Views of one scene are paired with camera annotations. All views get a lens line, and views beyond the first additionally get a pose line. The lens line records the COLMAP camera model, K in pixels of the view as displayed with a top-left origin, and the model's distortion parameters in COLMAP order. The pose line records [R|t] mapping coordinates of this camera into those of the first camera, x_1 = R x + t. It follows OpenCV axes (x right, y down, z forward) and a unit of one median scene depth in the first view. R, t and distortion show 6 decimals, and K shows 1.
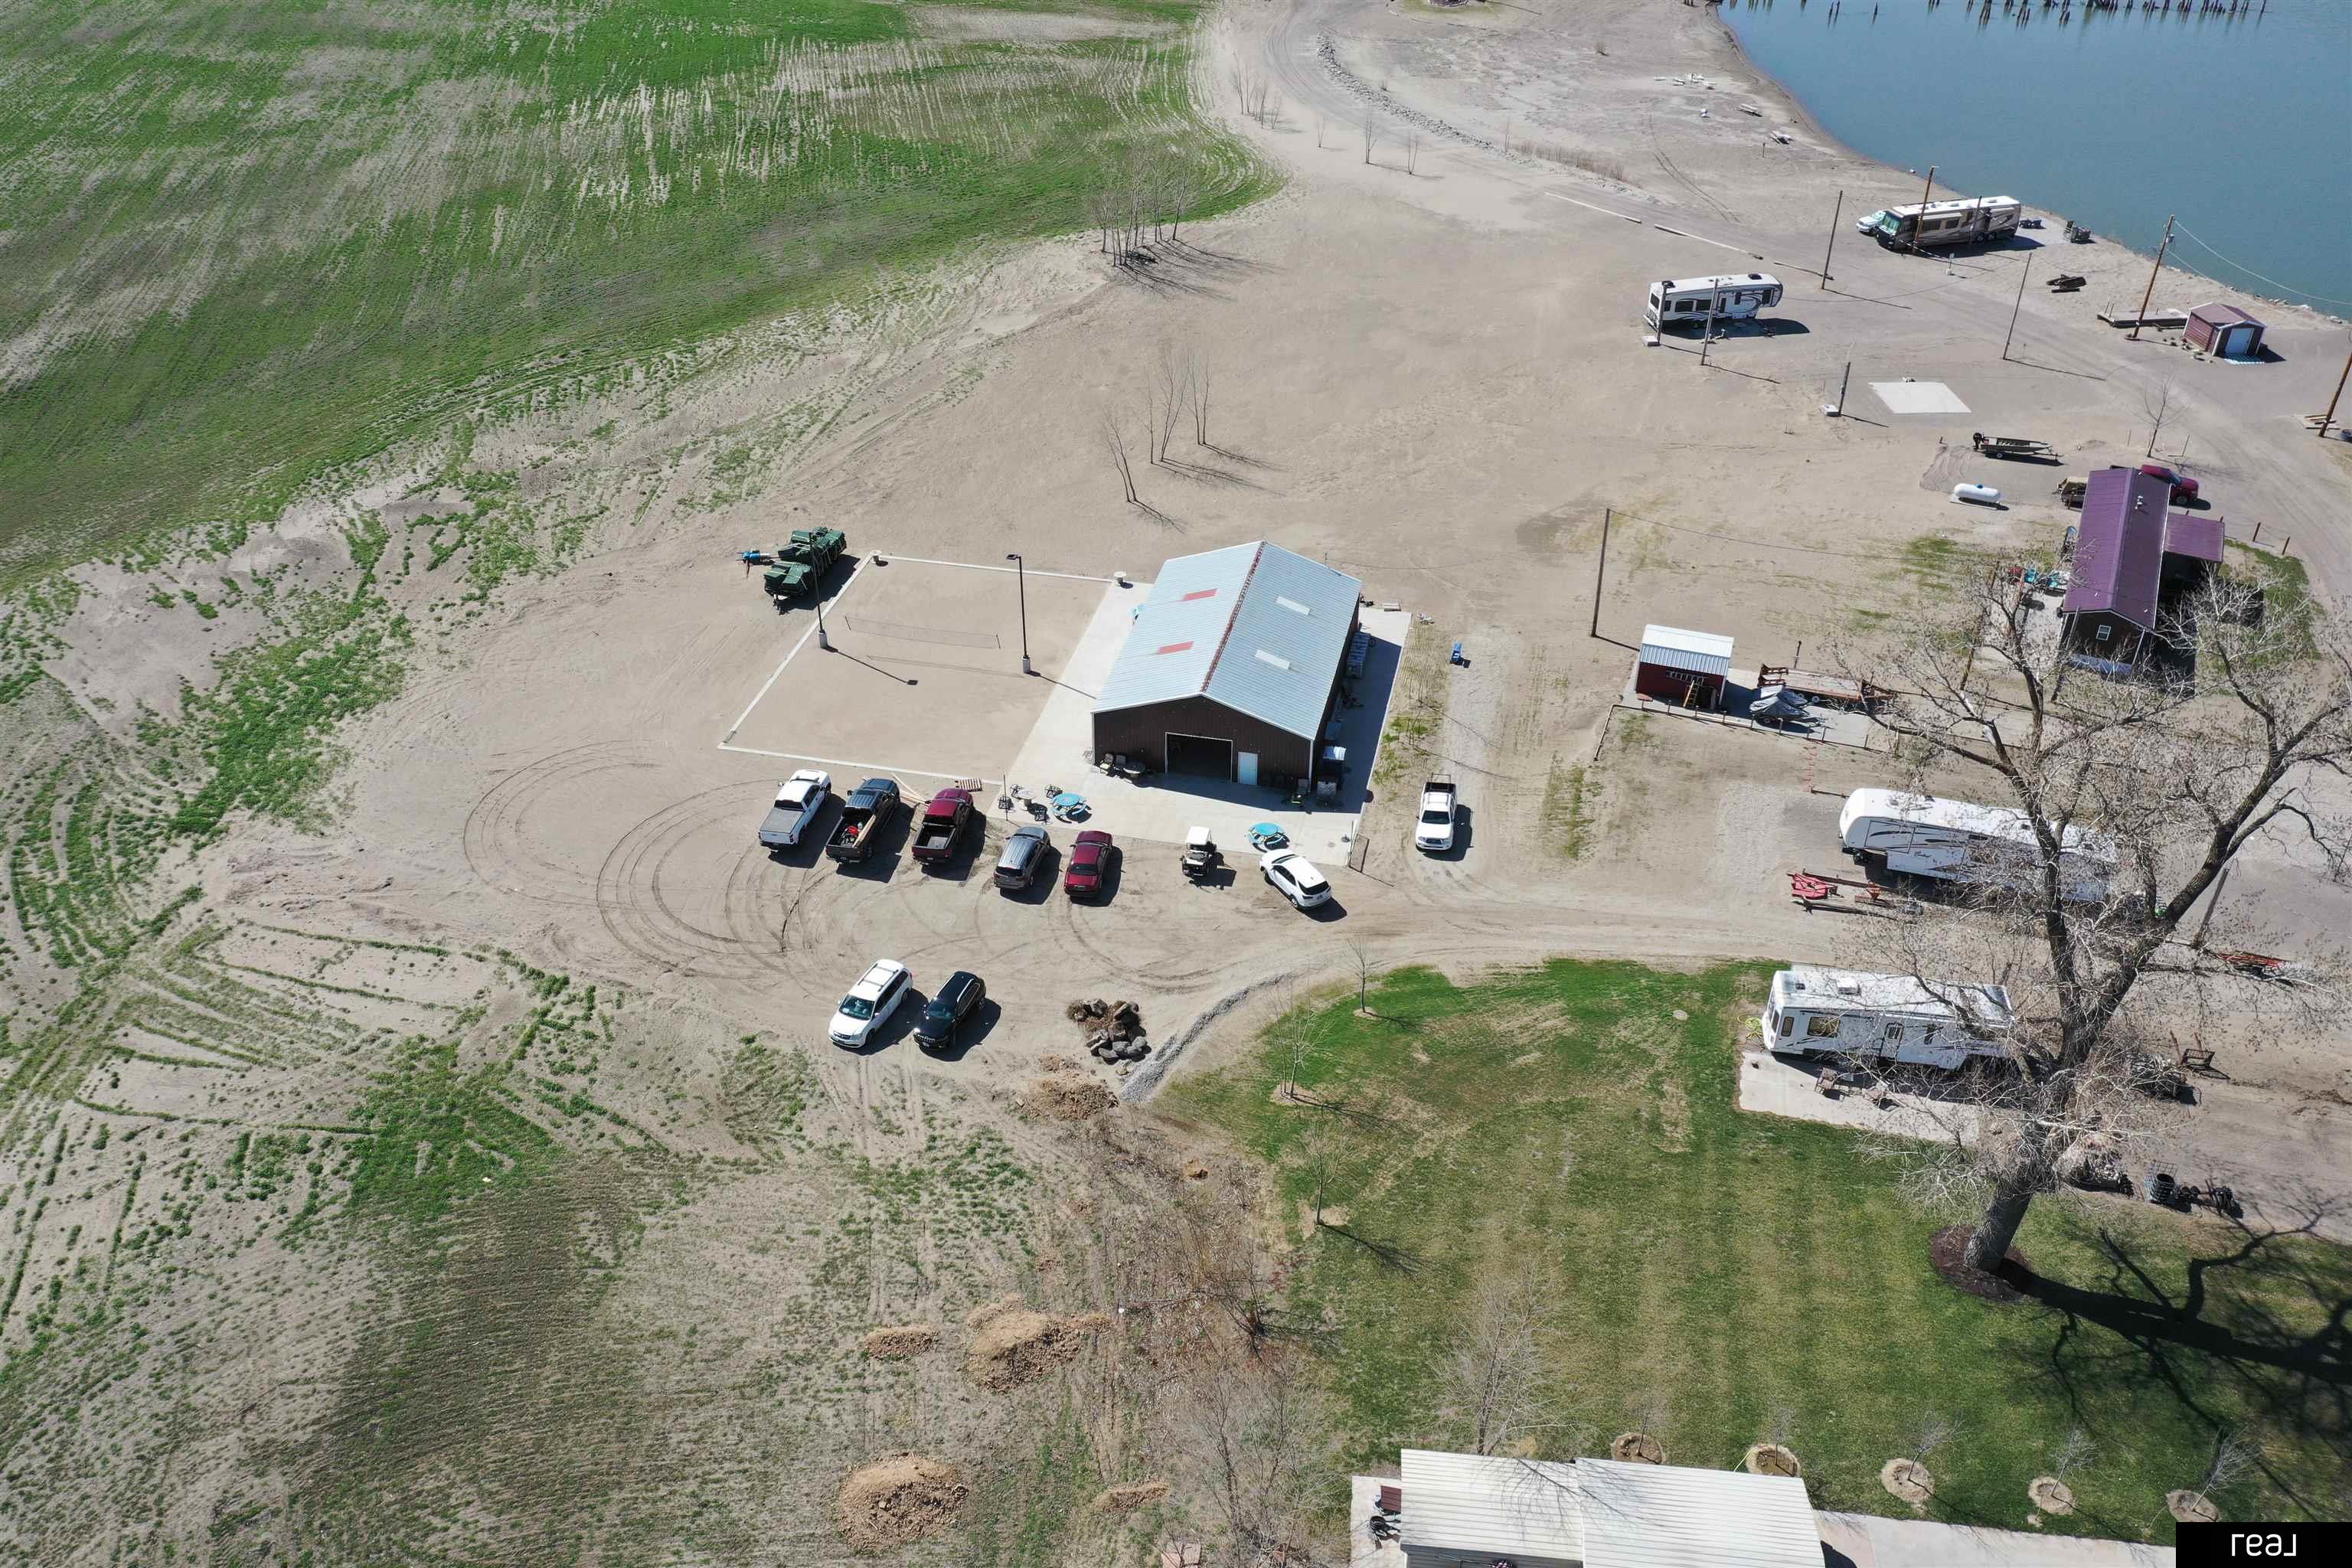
lens RADIAL K [[1882.2, 0, 1177.2], [0, 1882.2, 785.2], [0, 0, 1]] dist [0.011893, -0.005096]
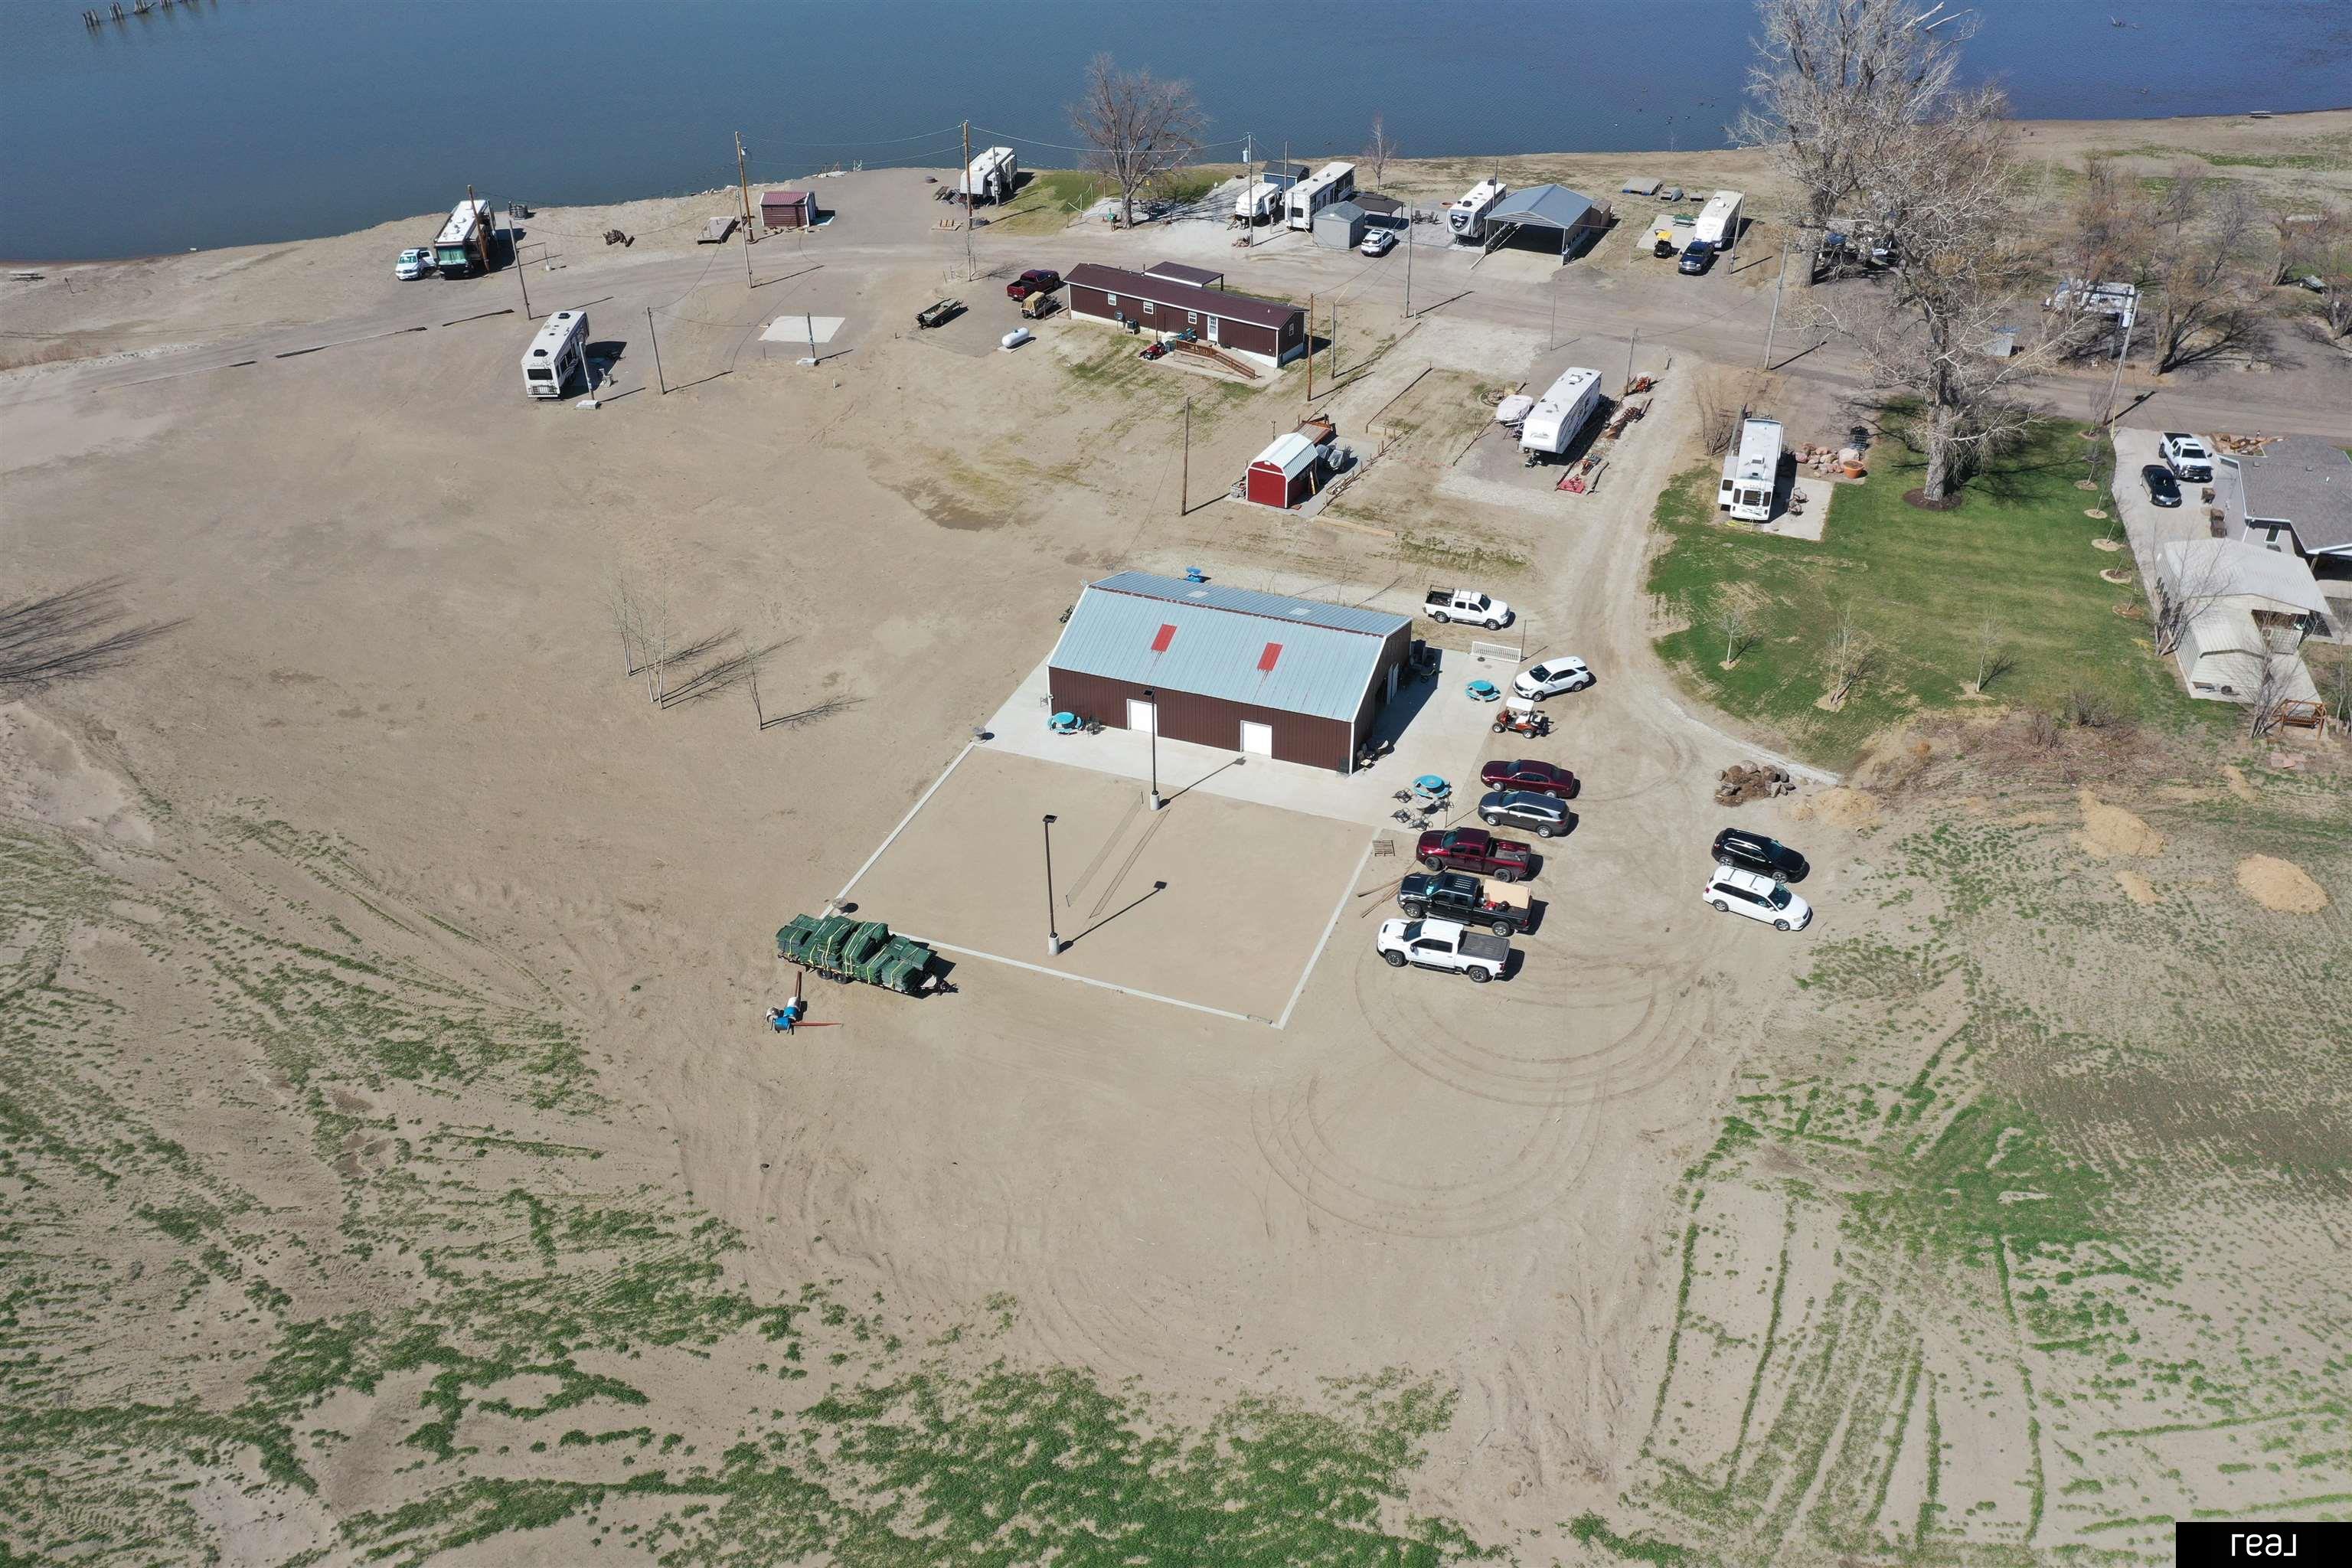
lens RADIAL K [[1882.2, 0, 1177.3], [0, 1882.2, 782.4], [0, 0, 1]] dist [0.011893, -0.005096]
pose [[0.124516, -0.548249, 0.826994, -1.015368], [0.559867, 0.726942, 0.397624, -0.524623], [-0.819173, 0.413496, 0.397463, 0.781715]]
